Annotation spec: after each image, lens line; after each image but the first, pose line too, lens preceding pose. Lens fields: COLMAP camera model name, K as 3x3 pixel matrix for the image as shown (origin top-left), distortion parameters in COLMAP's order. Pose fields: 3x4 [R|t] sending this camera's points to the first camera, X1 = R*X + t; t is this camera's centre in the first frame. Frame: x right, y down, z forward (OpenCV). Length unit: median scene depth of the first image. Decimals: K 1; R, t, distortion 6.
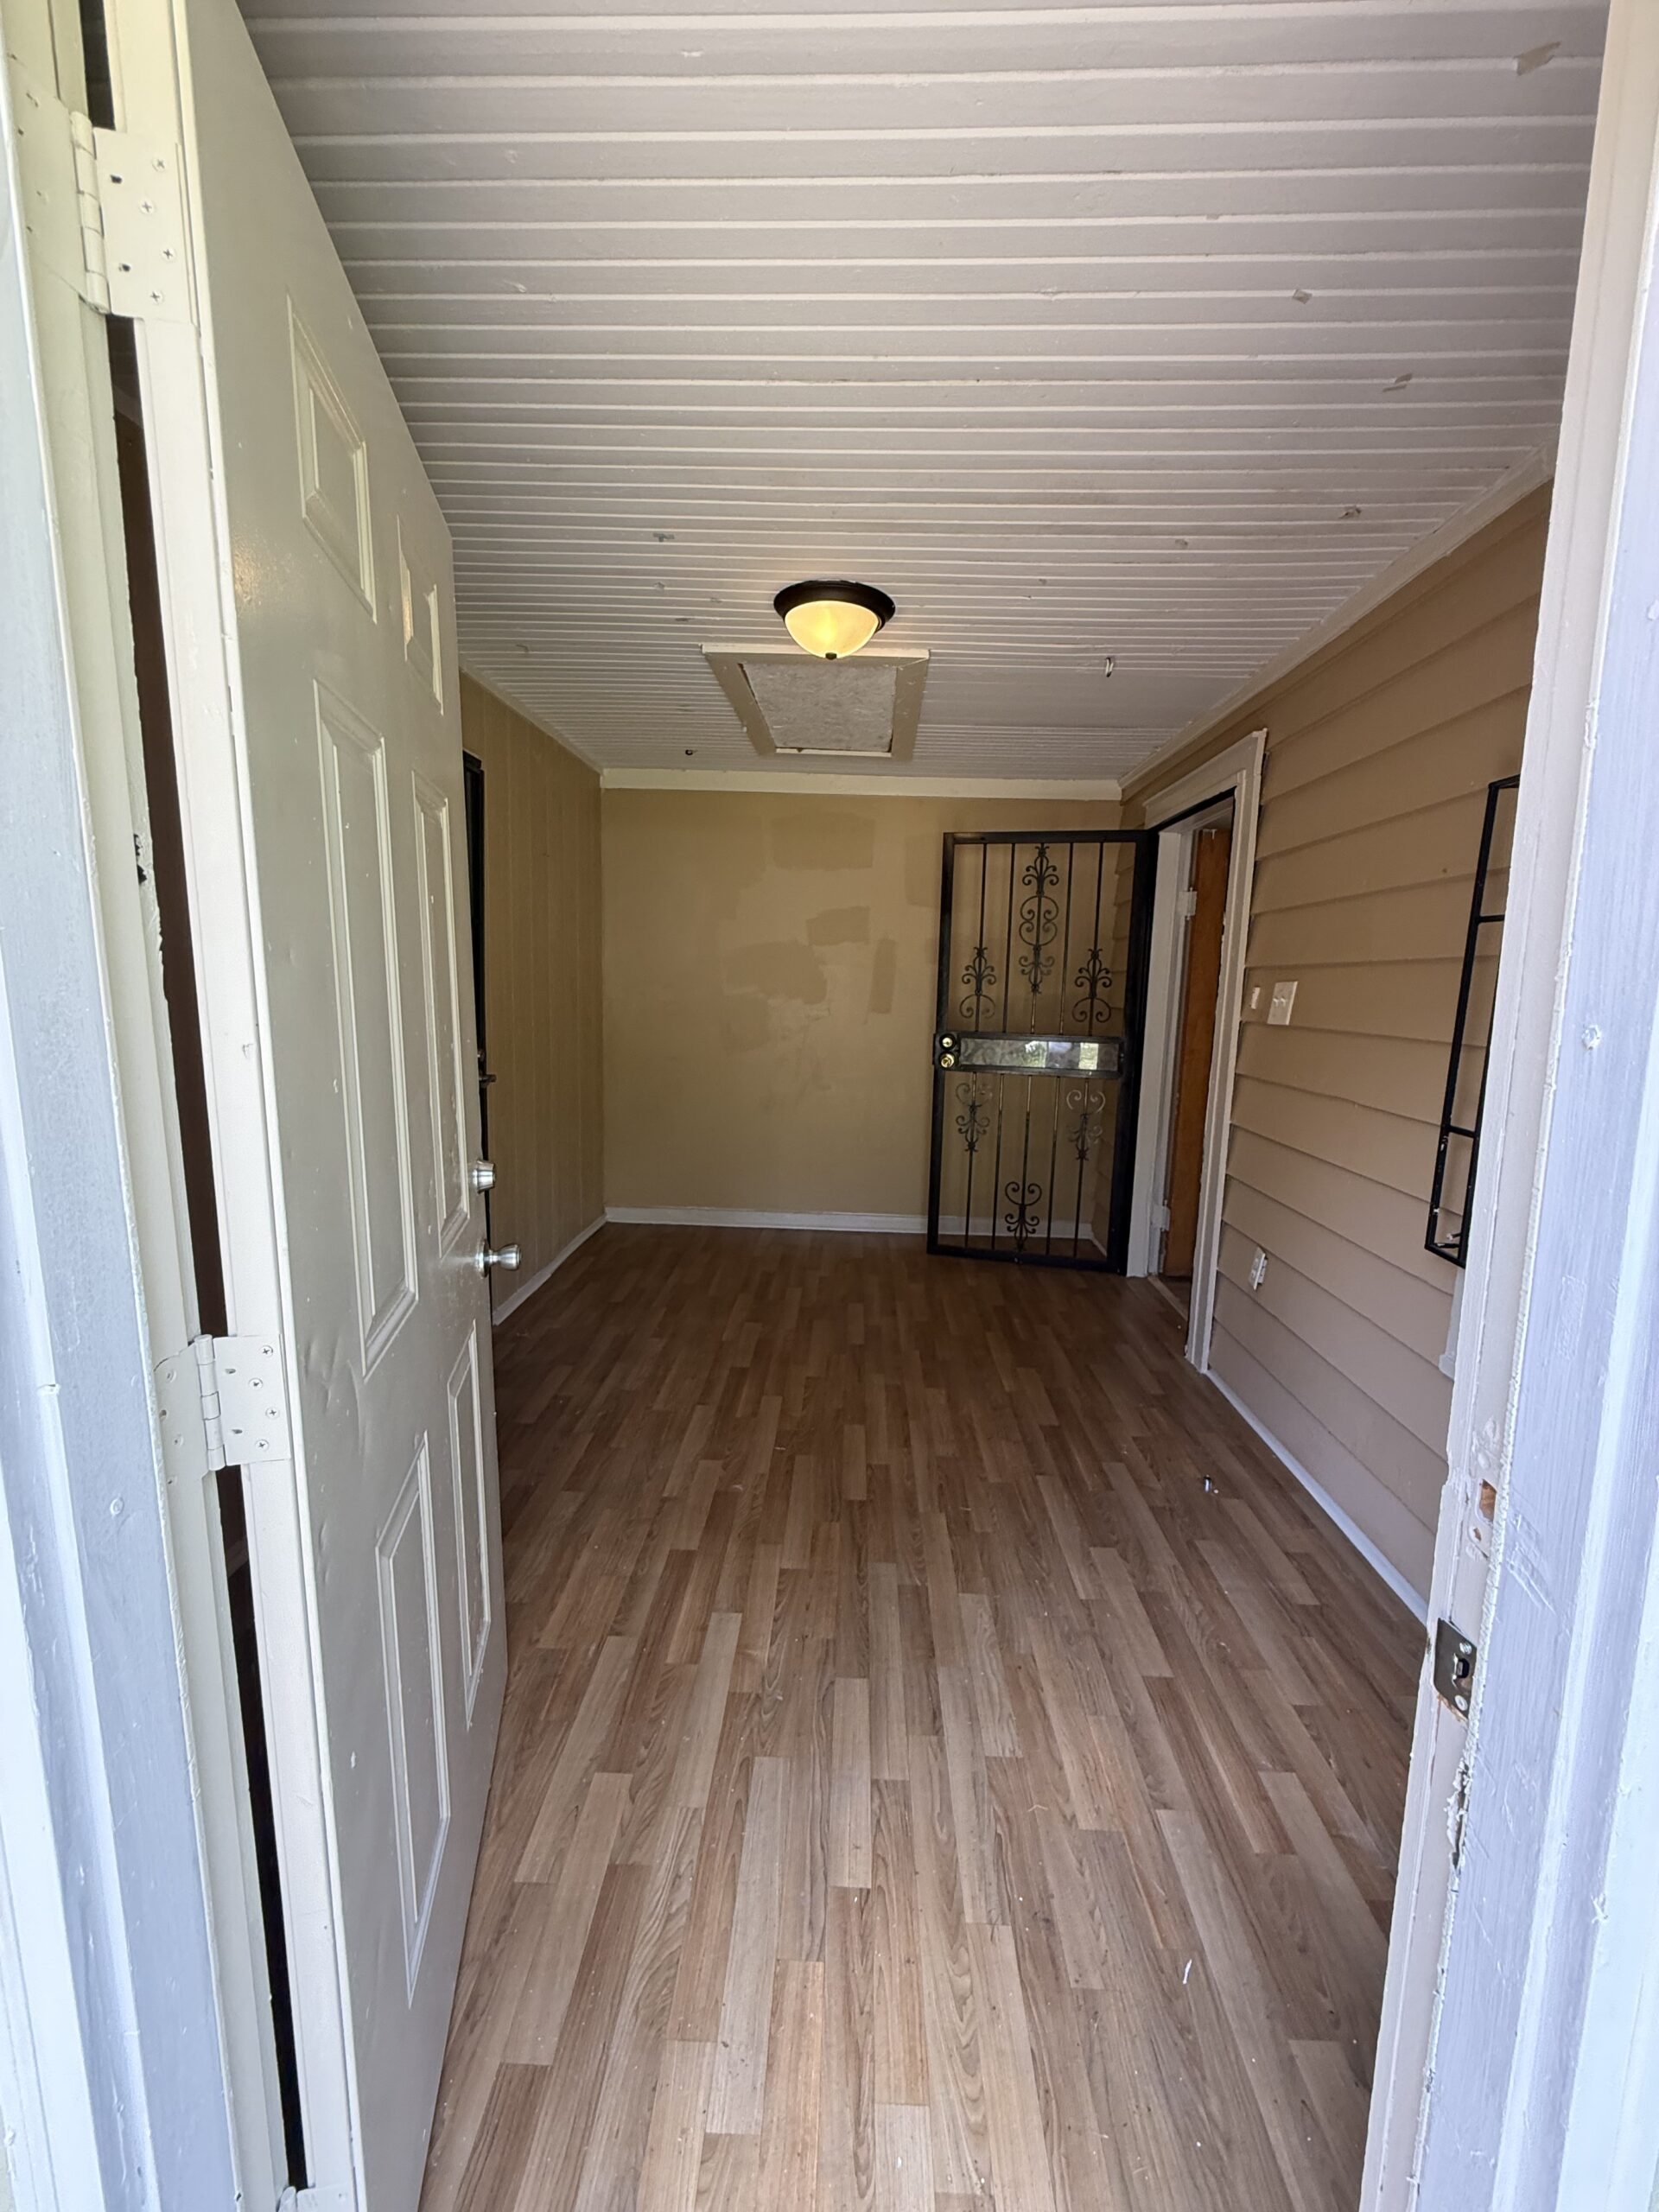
lens RADIAL K [[887.5, 0, 833.7], [0, 887.5, 1101.2], [0, 0, 1]] dist [-0.001206, 0.000638]
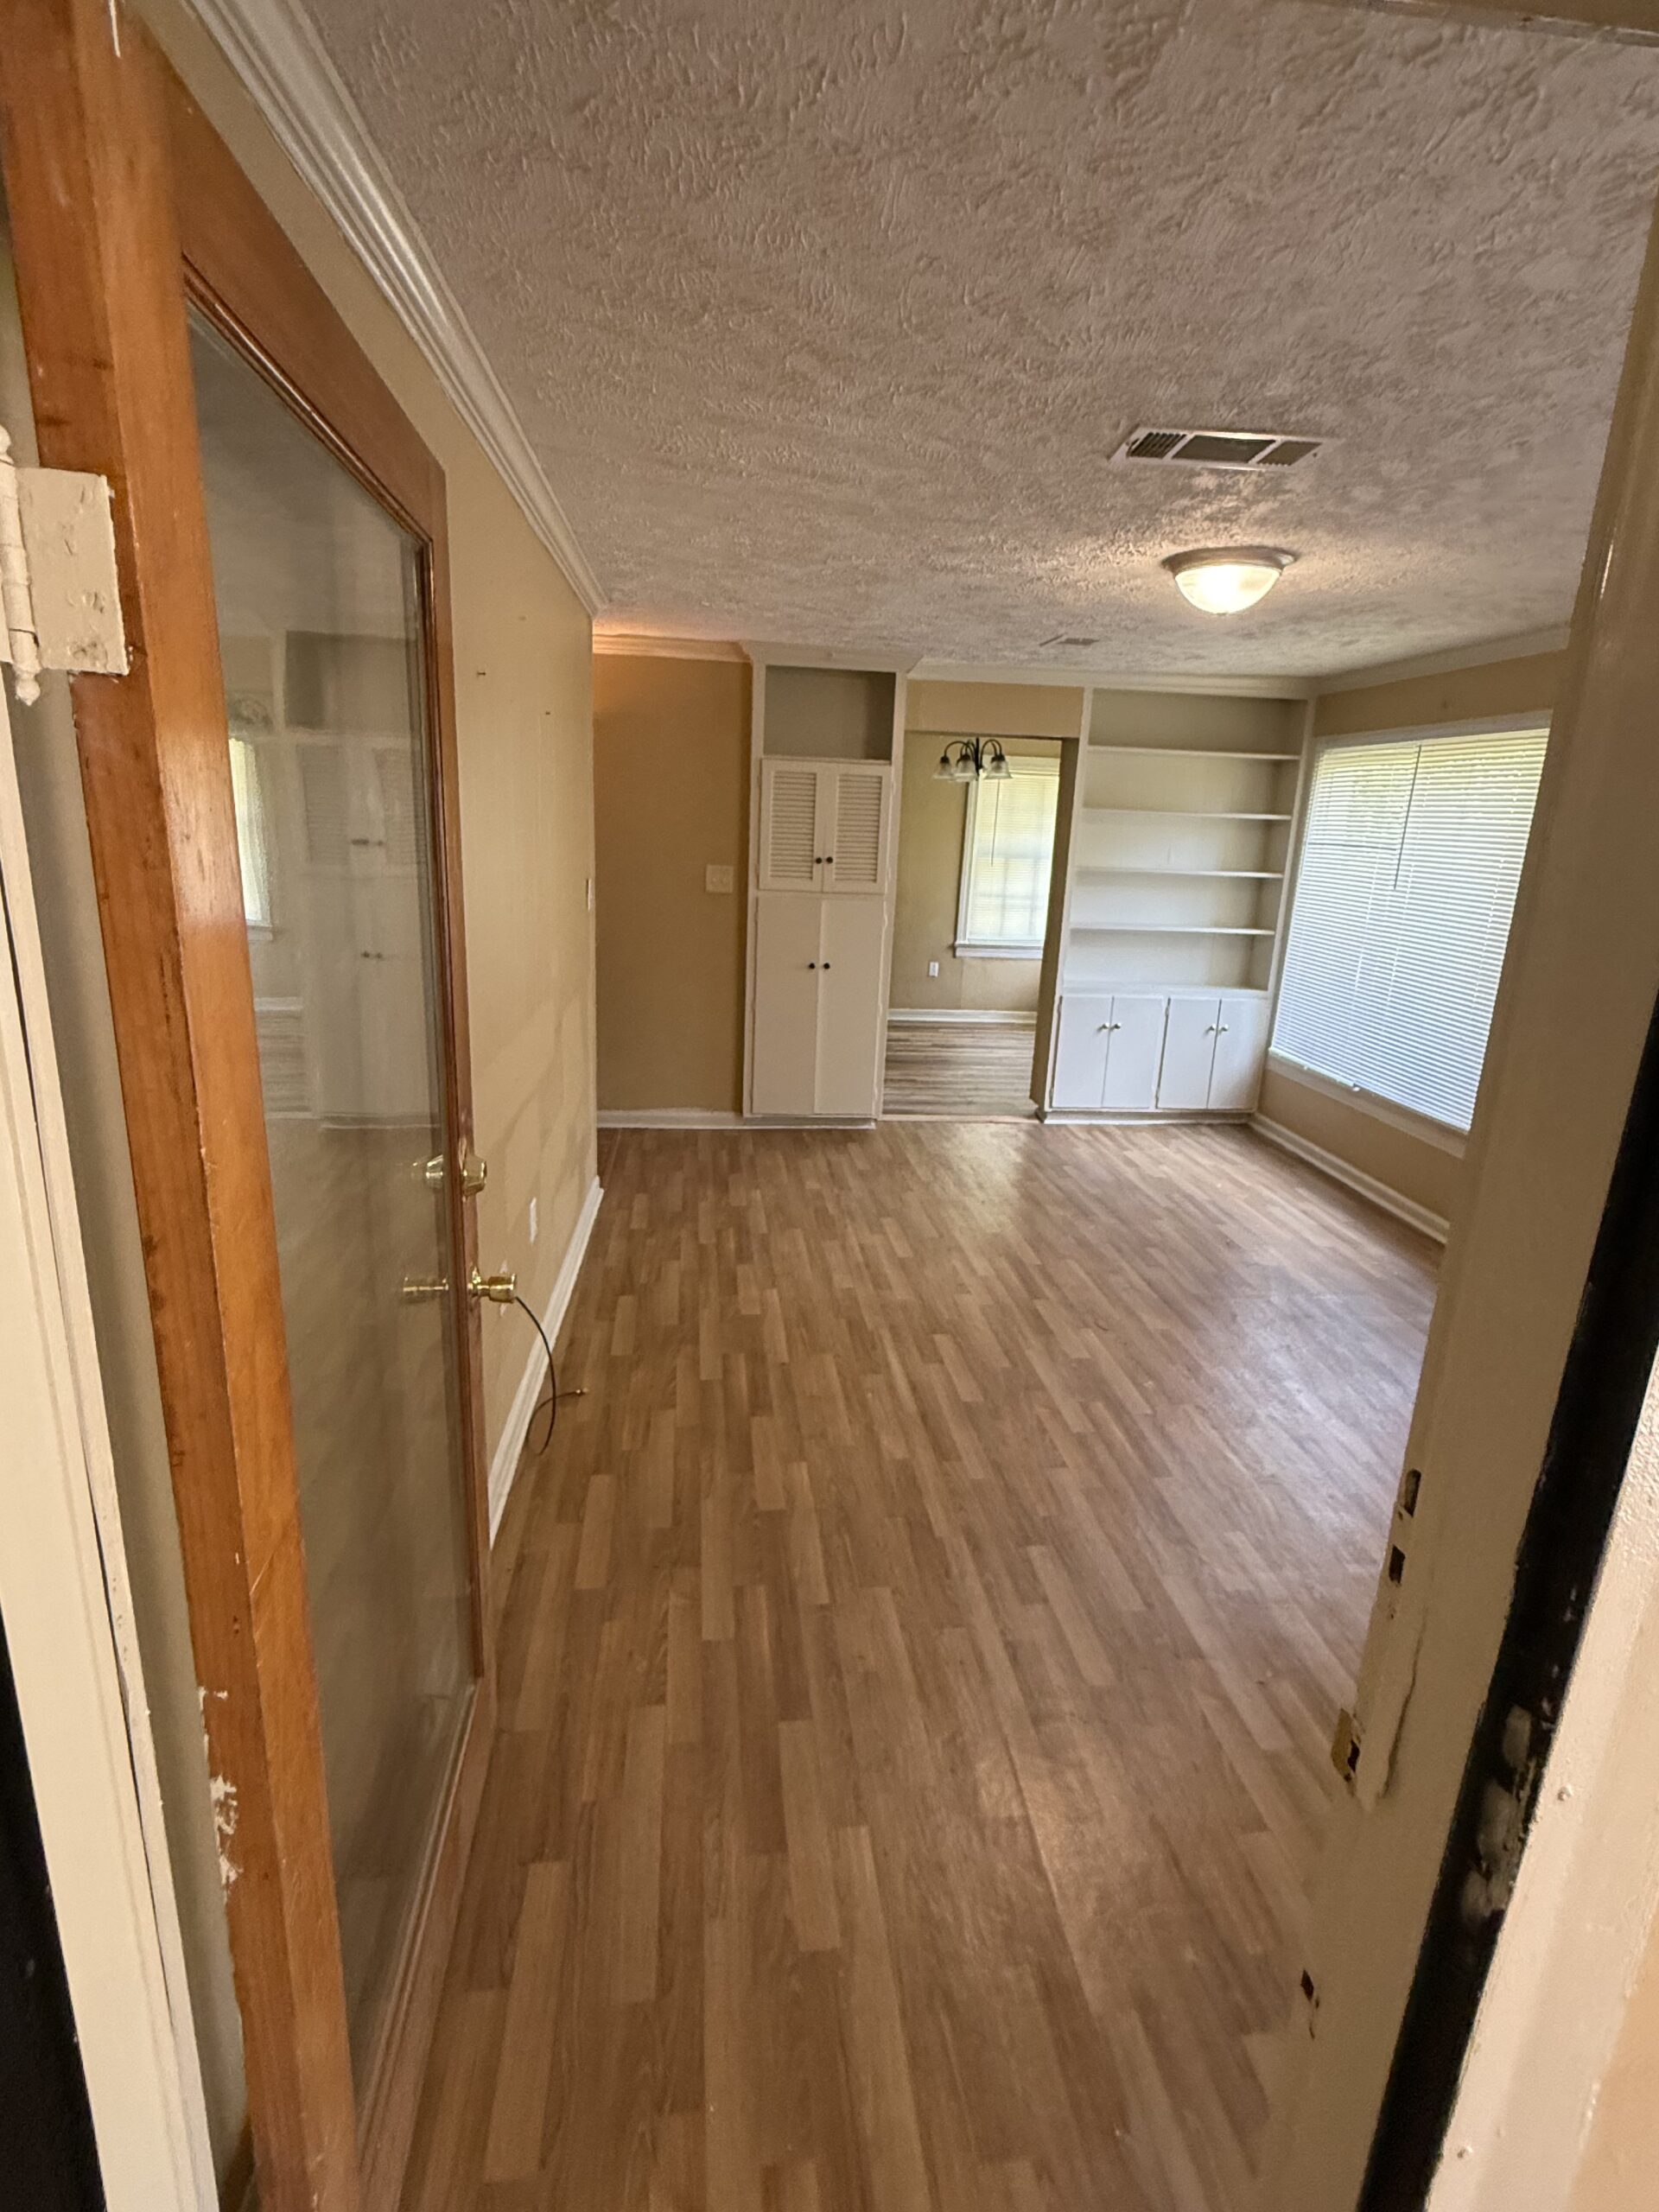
lens RADIAL K [[1055.5, 0, 833.5], [0, 1055.5, 1100.0], [0, 0, 1]] dist [-0.000238, -0.000249]
pose [[-0.986072, -0.022353, -0.164807, 0.333450], [-0.085902, 0.916970, 0.389598, -0.357734], [0.142415, 0.398329, -0.906119, 2.015833]]
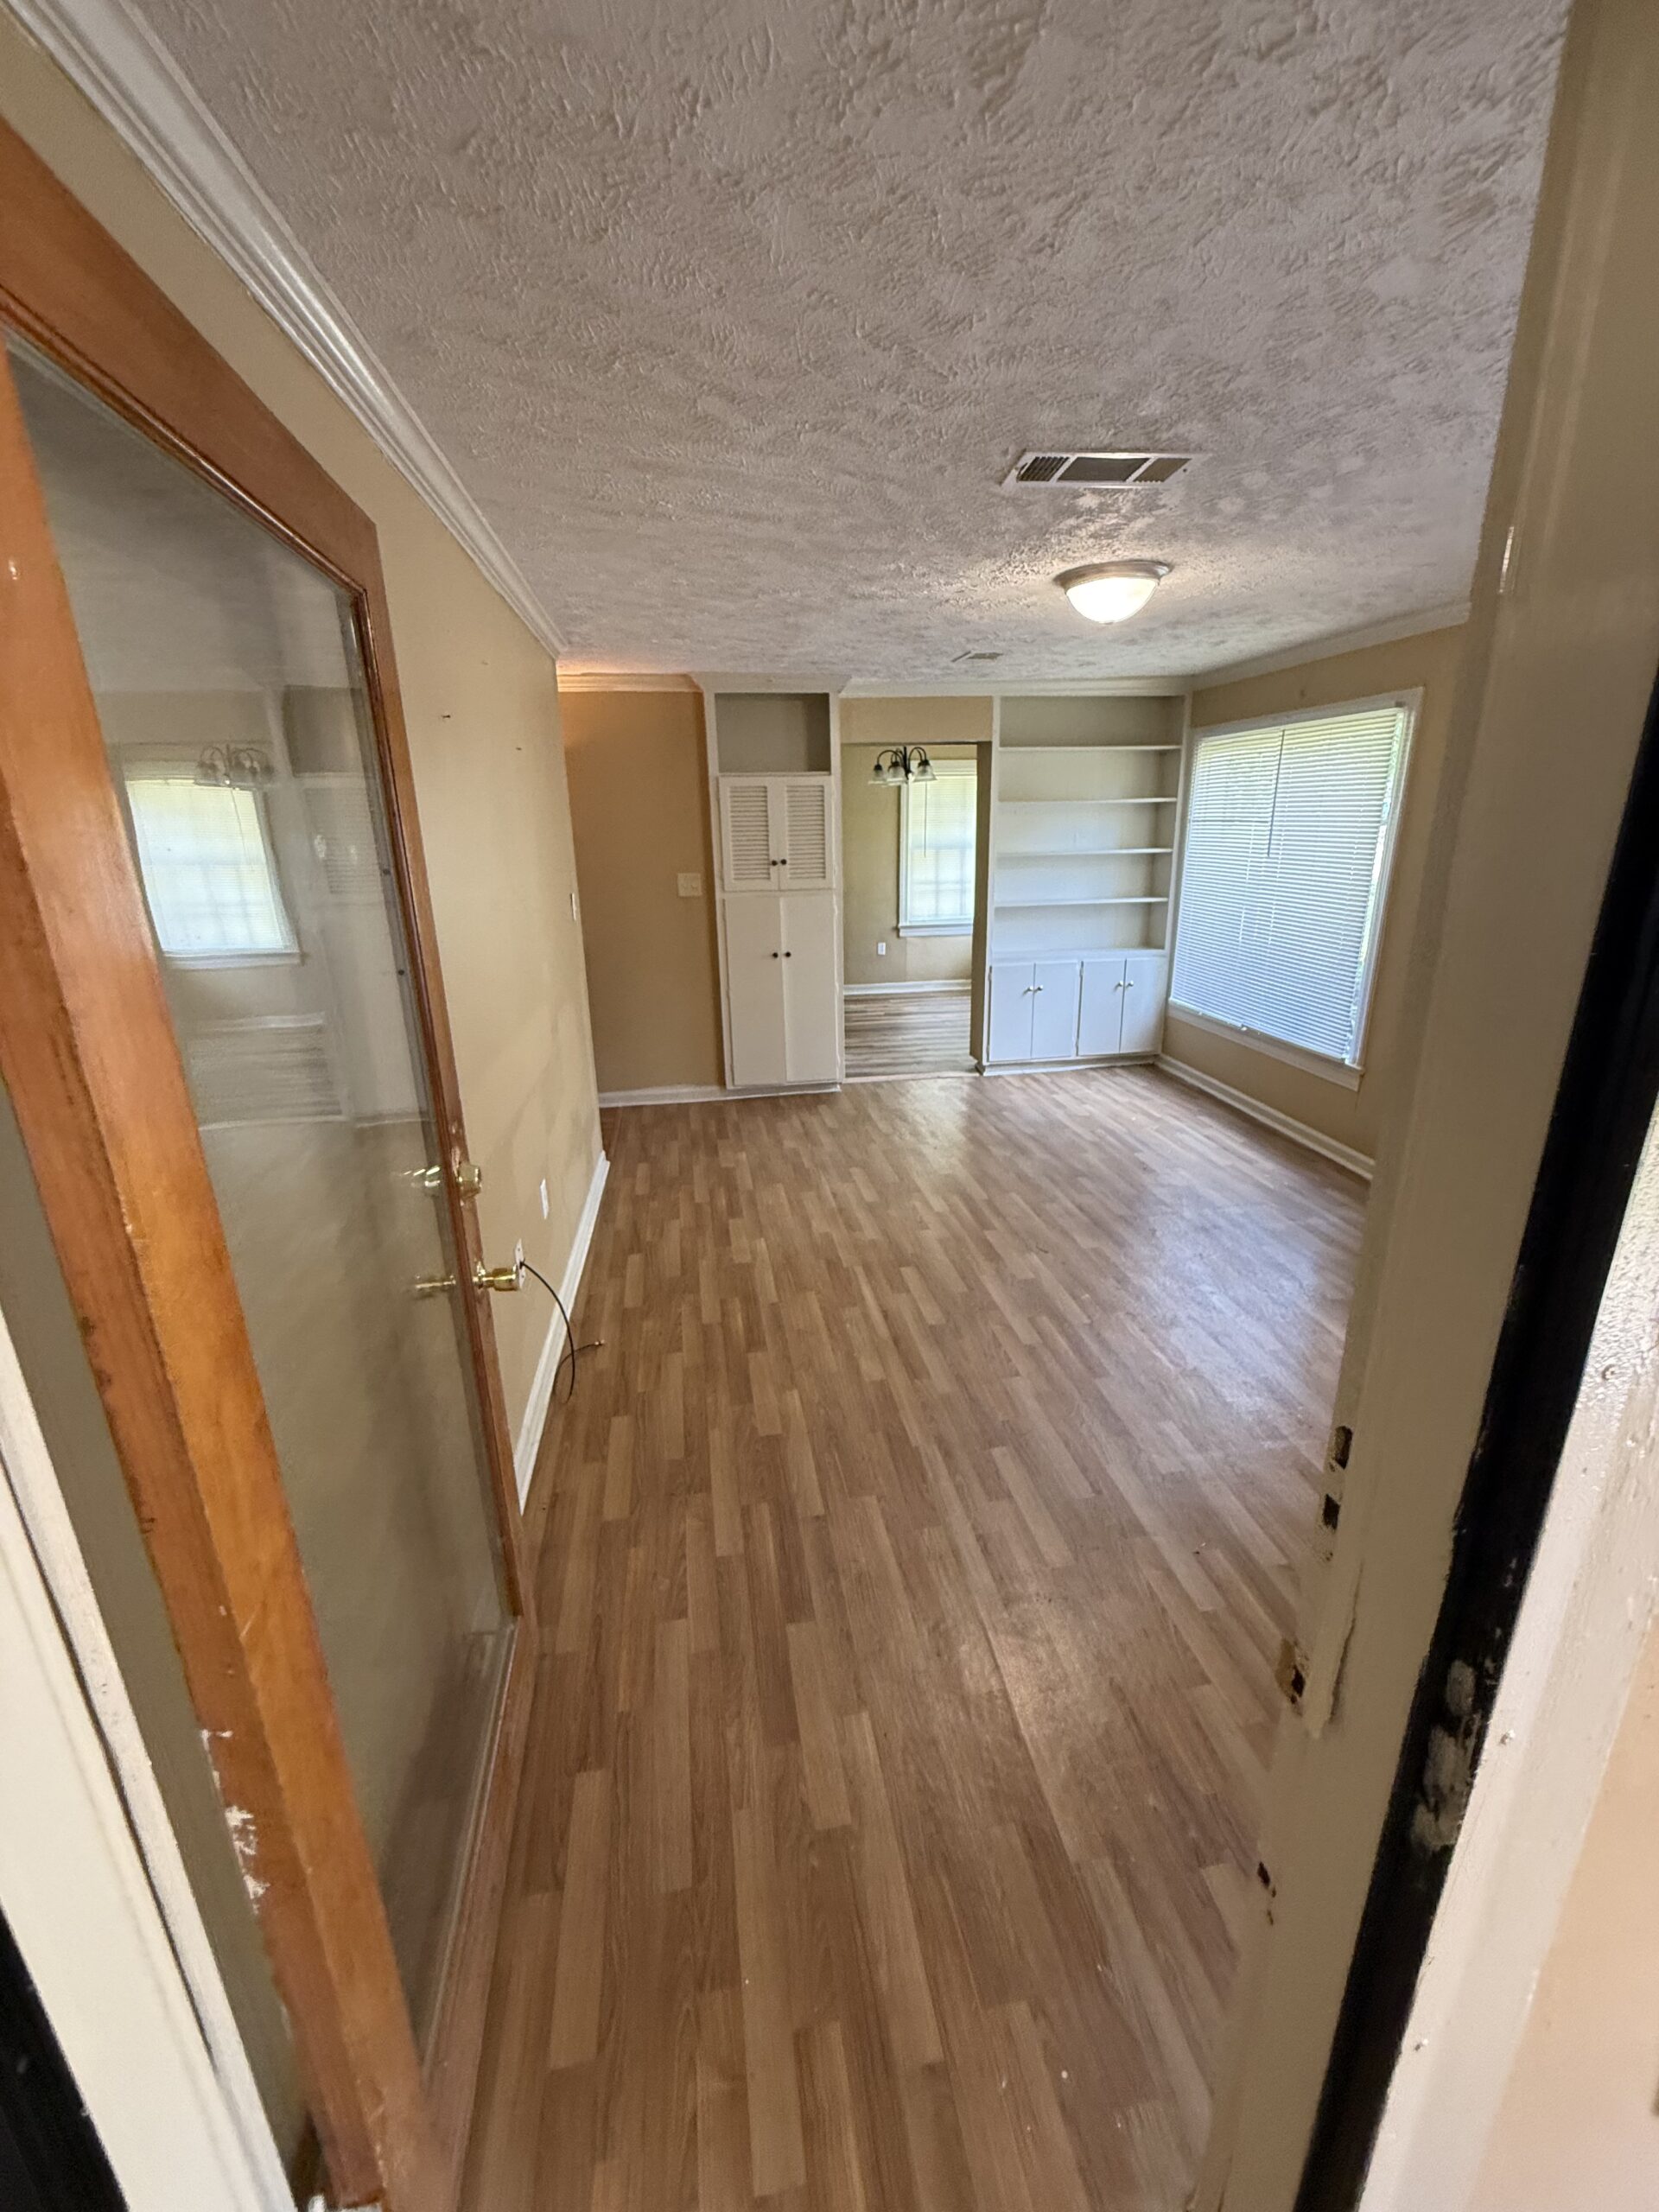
lens RADIAL K [[887.5, 0, 833.7], [0, 887.5, 1101.2], [0, 0, 1]] dist [-0.001206, 0.000638]
pose [[-0.979708, 0.057085, -0.192127, 0.319013], [-0.031437, 0.902951, 0.428592, -0.357287], [0.197948, 0.425936, -0.882834, 1.981889]]
